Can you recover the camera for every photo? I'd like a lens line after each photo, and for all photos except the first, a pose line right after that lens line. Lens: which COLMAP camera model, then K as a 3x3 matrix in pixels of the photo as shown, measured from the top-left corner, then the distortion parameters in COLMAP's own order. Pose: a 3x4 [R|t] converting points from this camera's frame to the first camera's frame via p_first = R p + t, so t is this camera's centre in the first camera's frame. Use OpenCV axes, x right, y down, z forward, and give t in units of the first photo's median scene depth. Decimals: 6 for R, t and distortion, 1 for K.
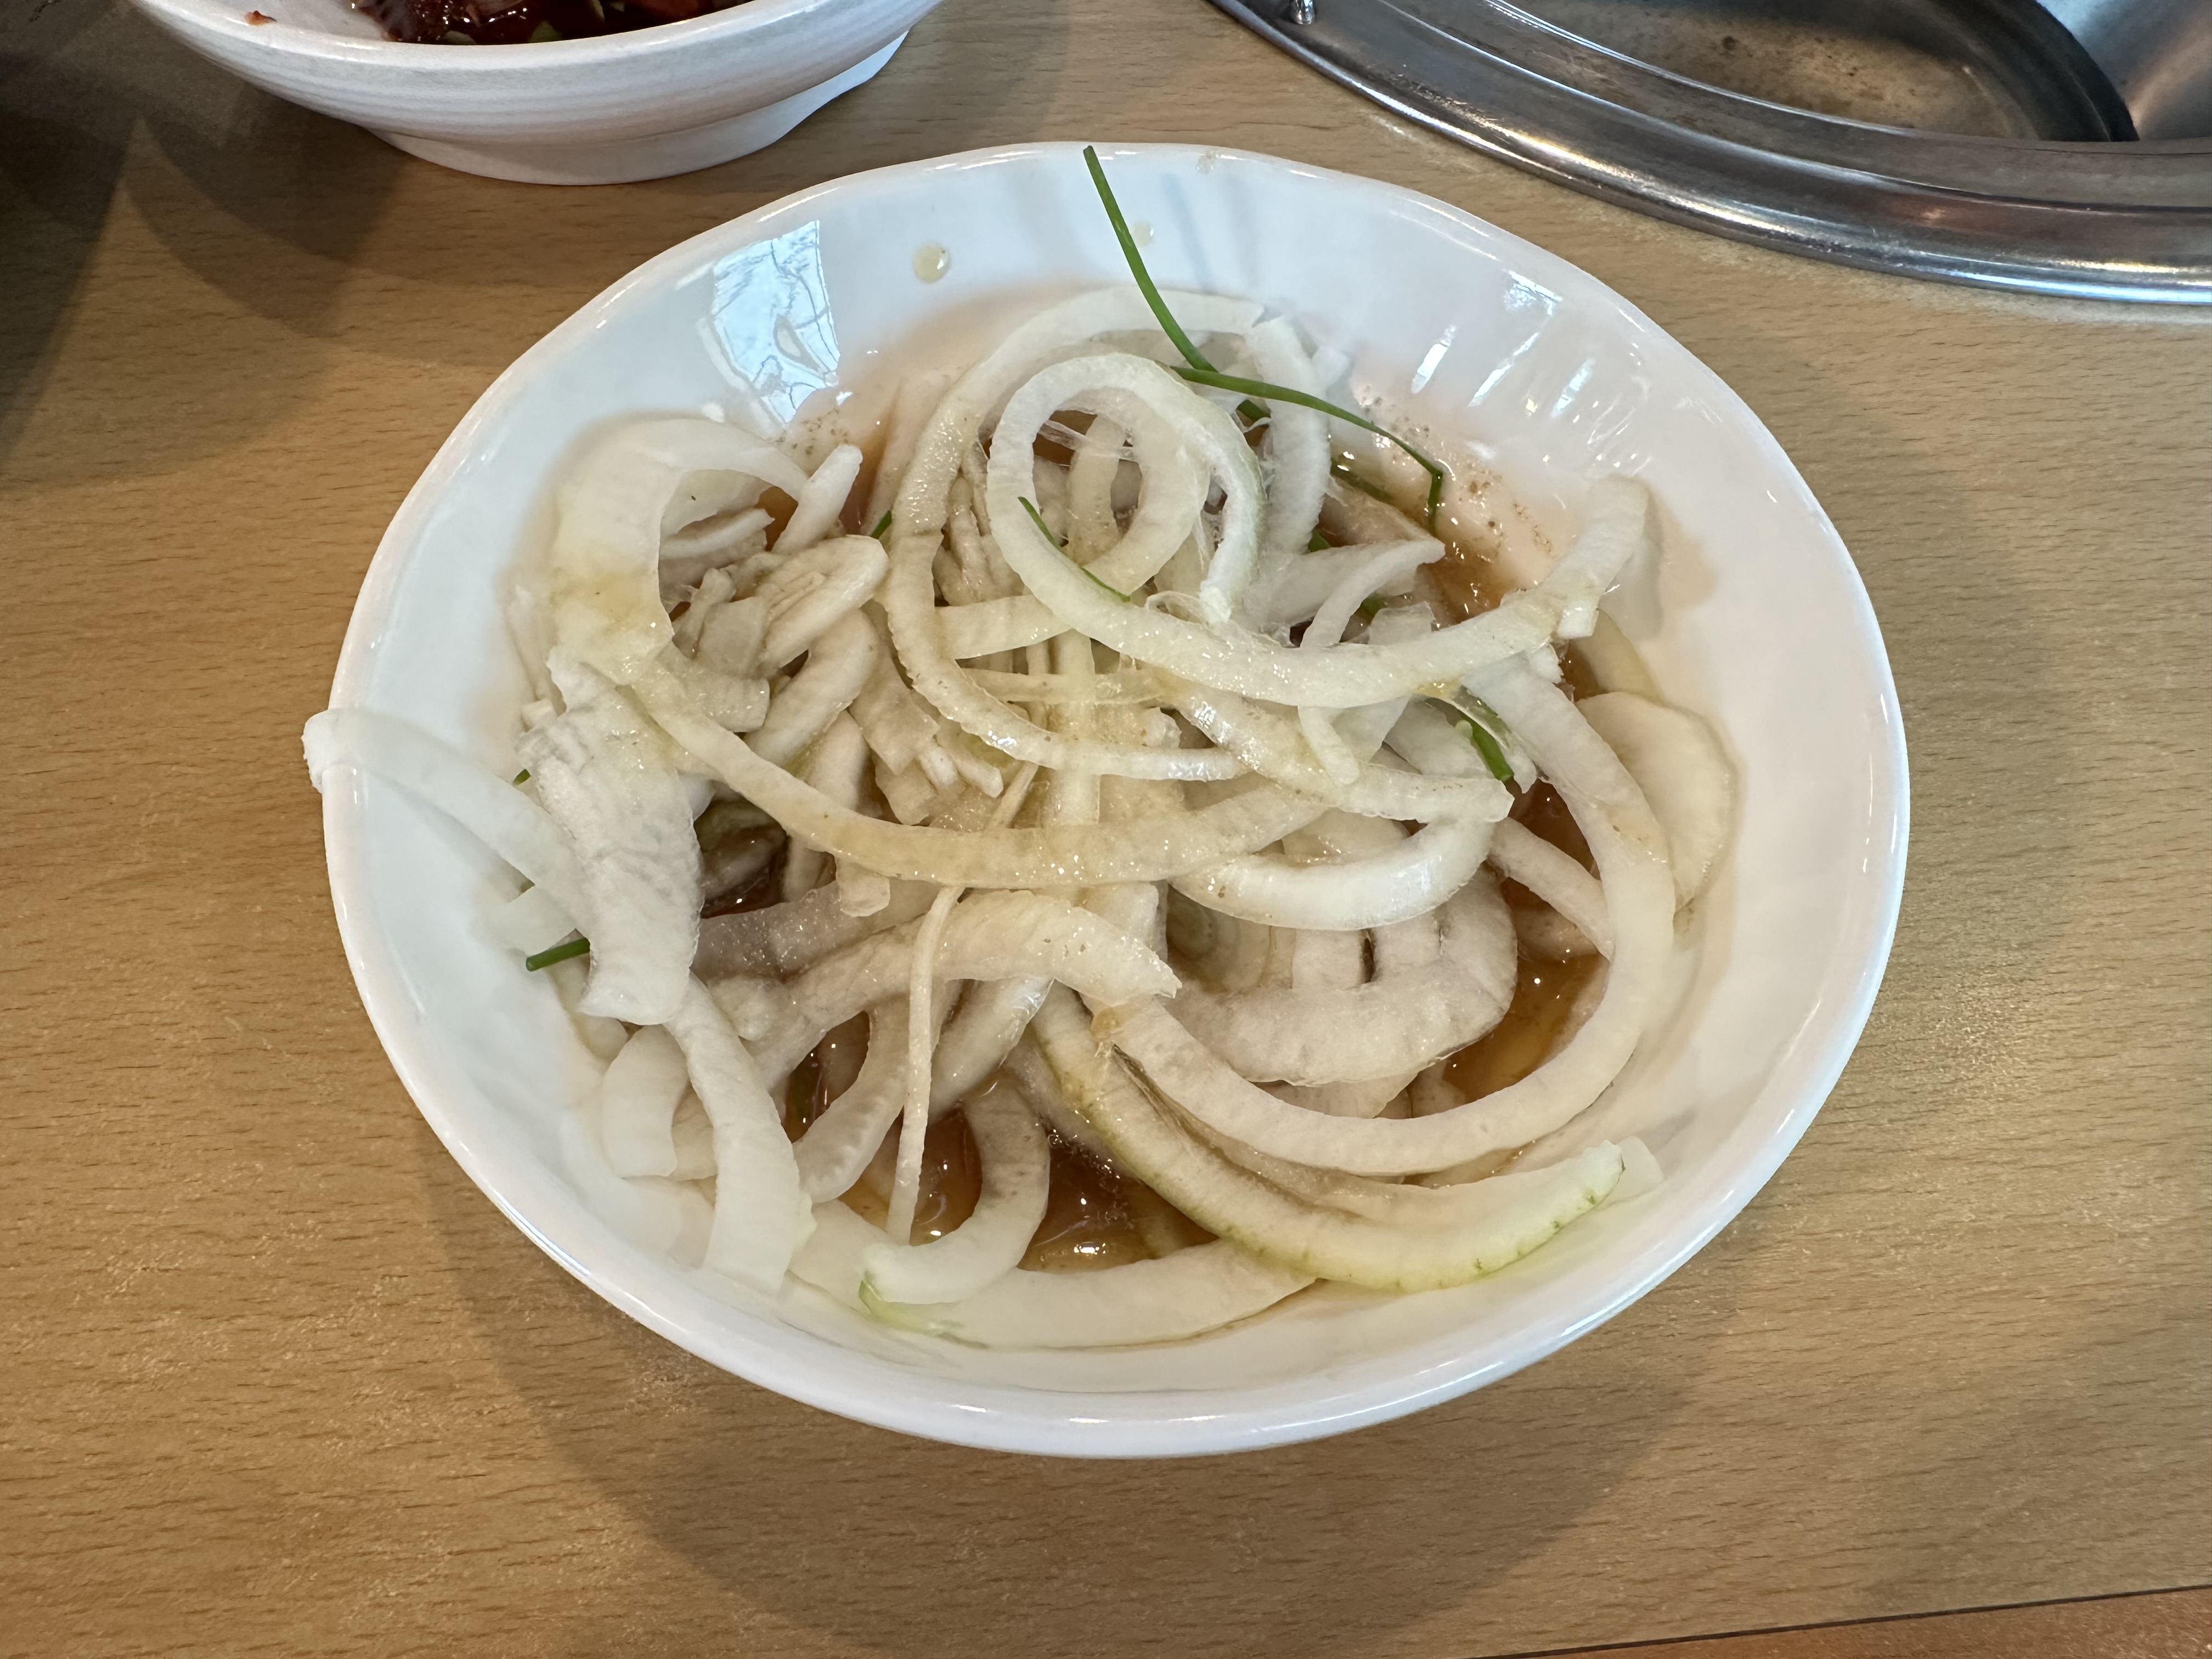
lens RADIAL K [[1556.5, 0, 1034.9], [0, 1556.5, 969.4], [0, 0, 1]] dist [-0.004449, -0.003853]
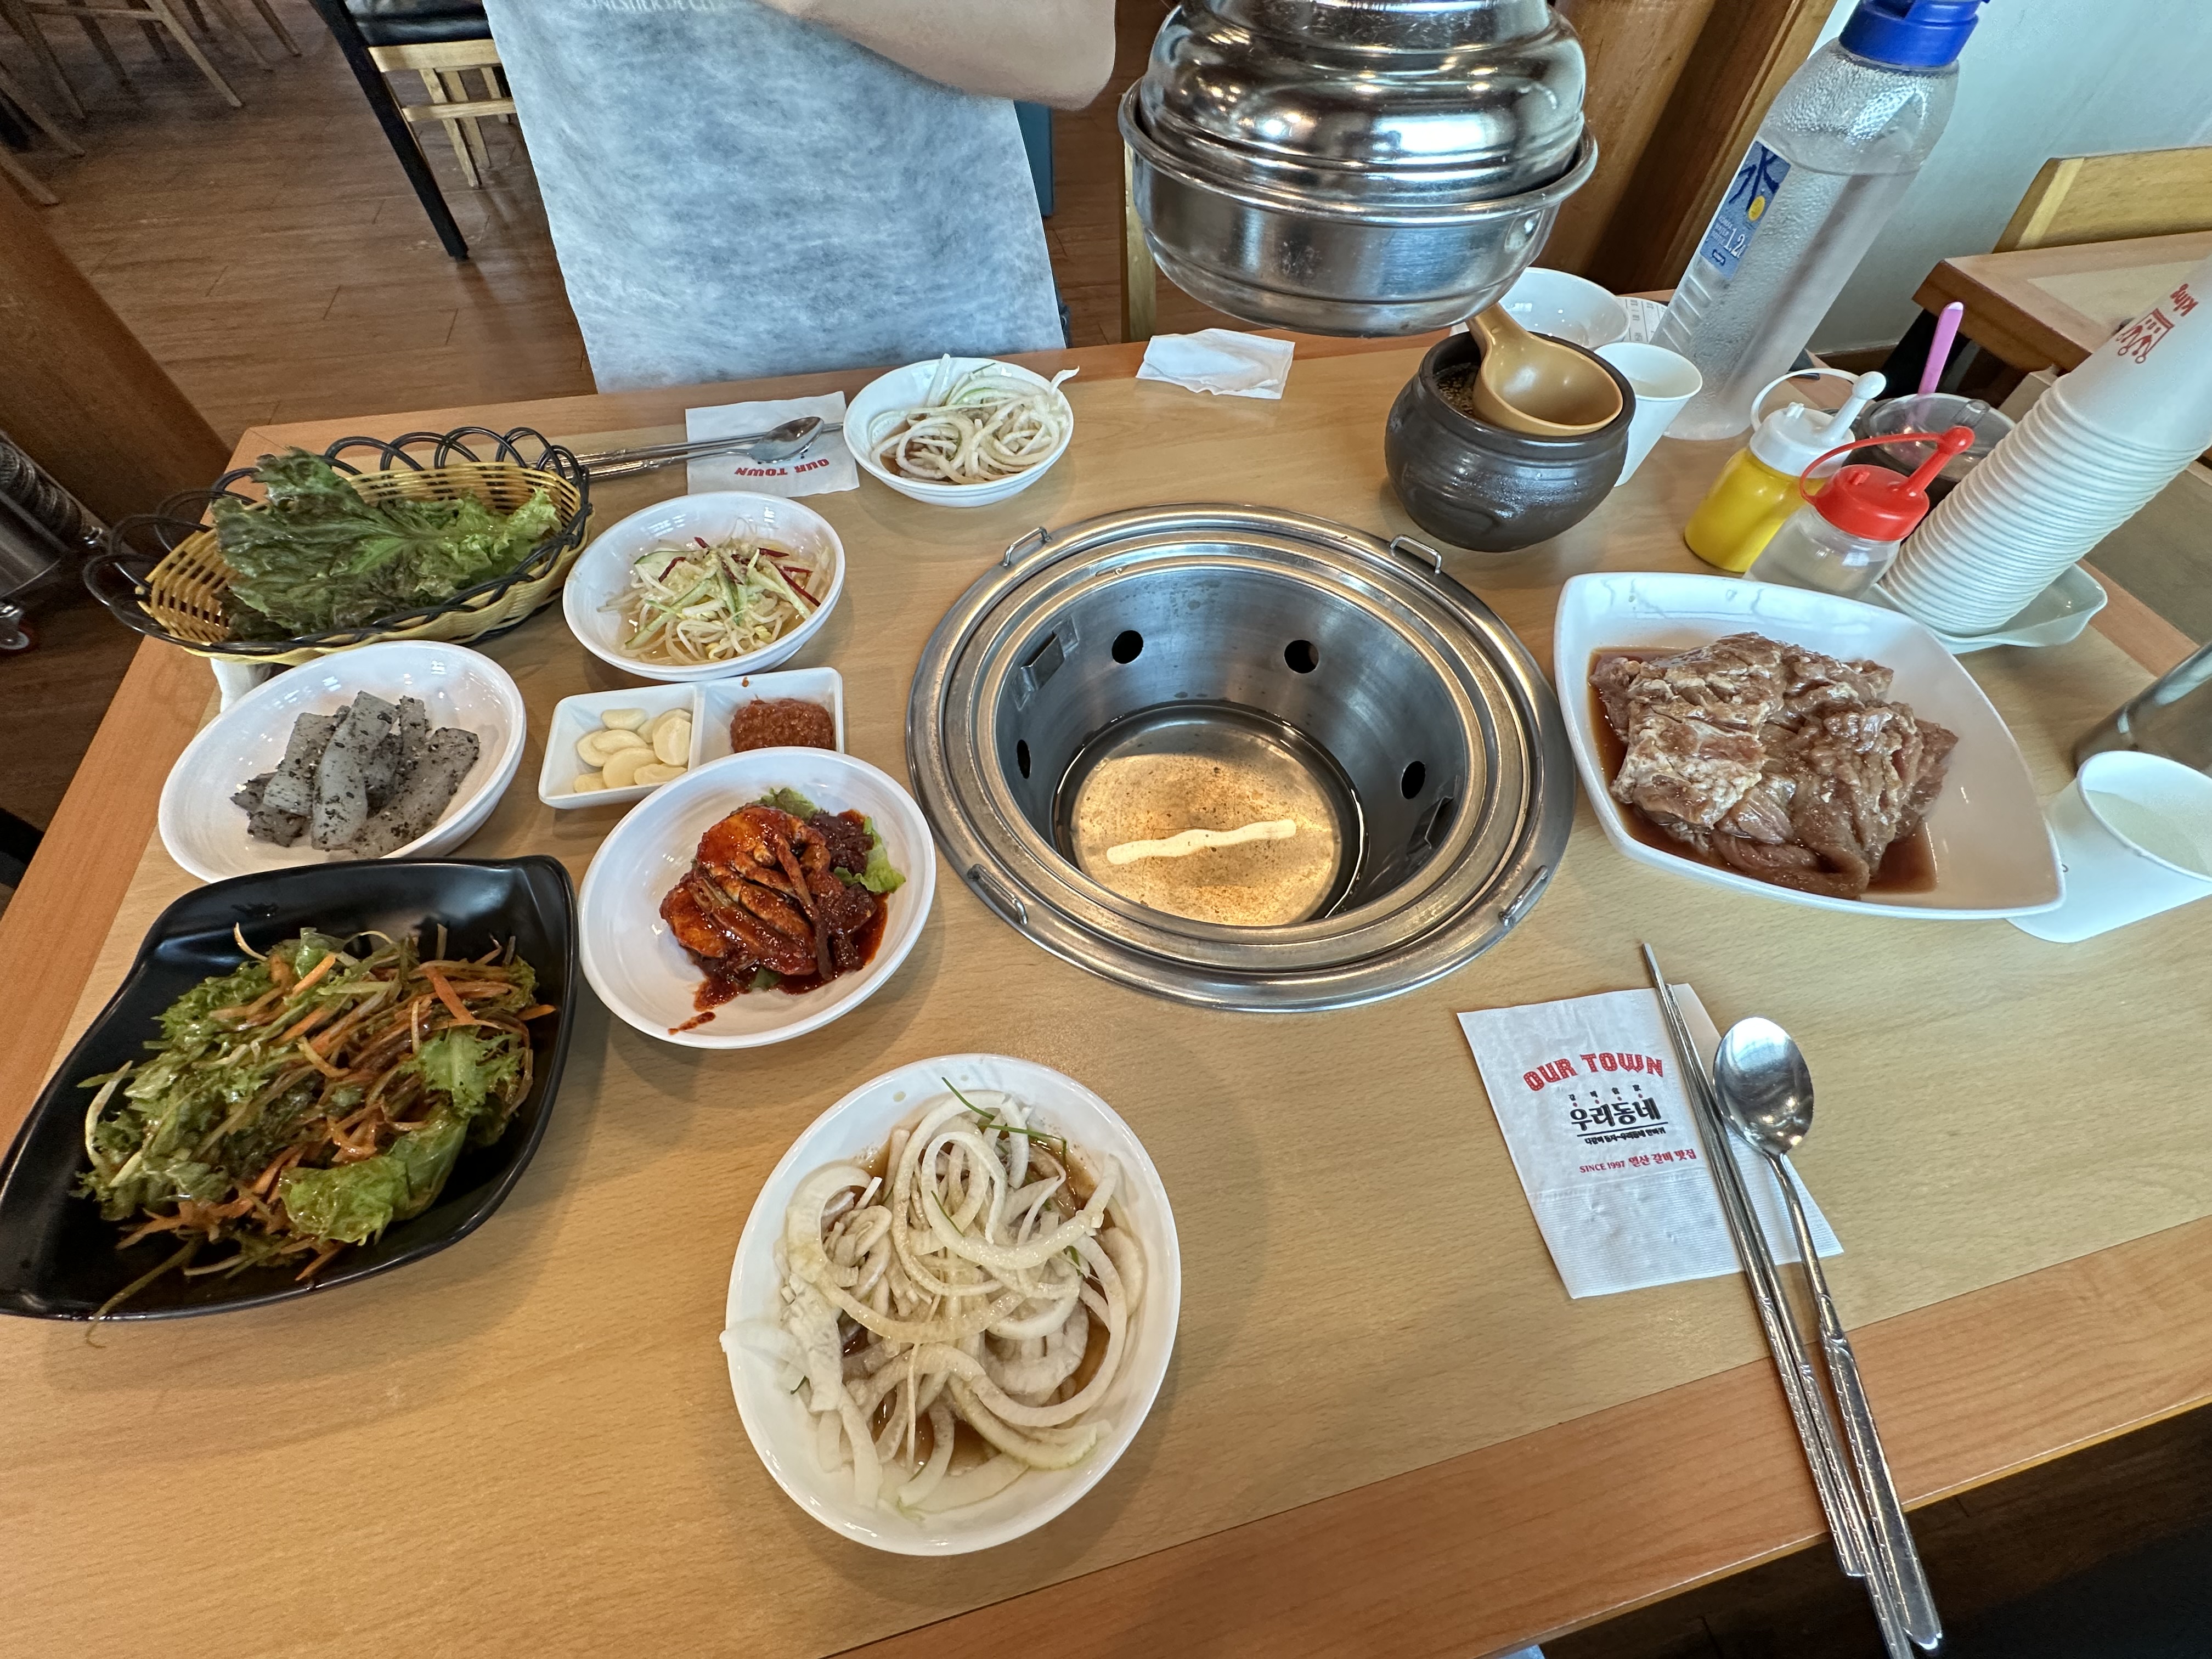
lens RADIAL K [[880.3, 0, 1106.0], [0, 880.3, 829.5], [0, 0, 1]] dist [-0.000144, -0.000182]
pose [[0.988524, -0.101647, 0.111753, 0.243083], [0.117621, 0.982097, -0.147144, -0.796601], [-0.094796, 0.158600, 0.982782, -1.065514]]
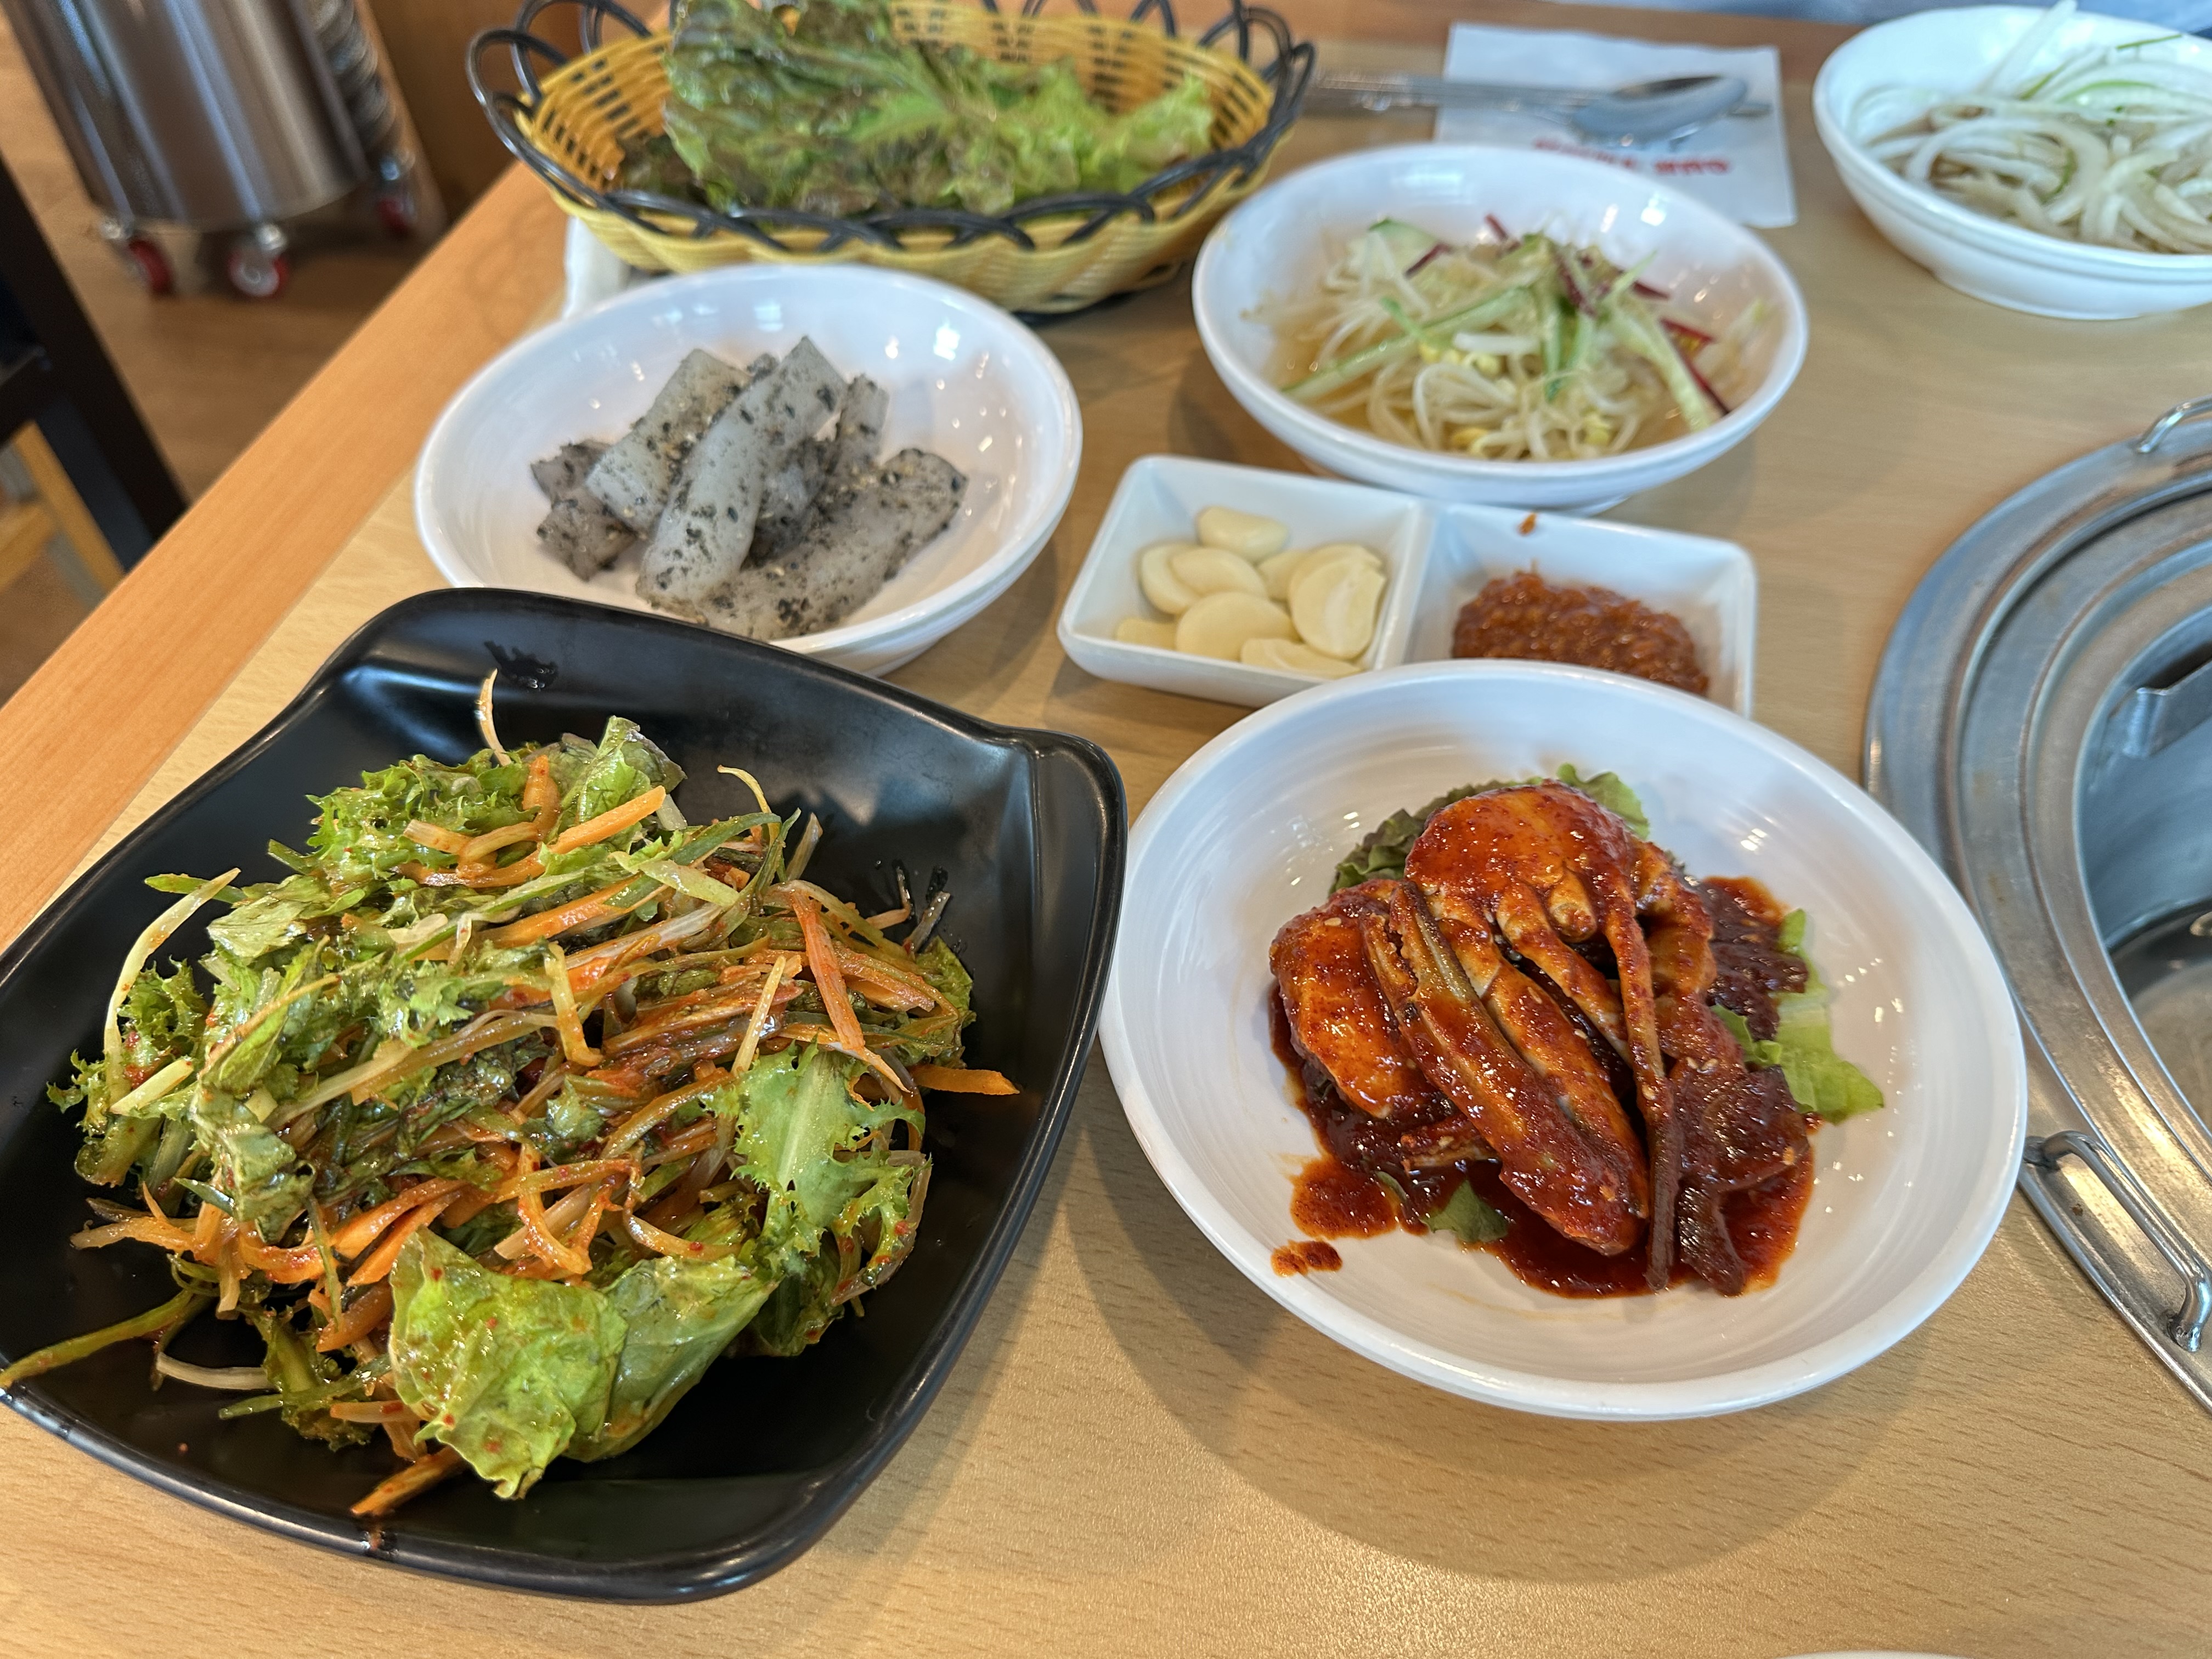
lens RADIAL K [[1619.6, 0, 1106.0], [0, 1619.6, 829.5], [0, 0, 1]] dist [0.040085, -0.115215]
pose [[0.947770, 0.231804, -0.219088, -0.532533], [-0.281375, 0.931116, -0.232060, -0.735134], [0.150204, 0.281585, 0.947707, -0.315334]]
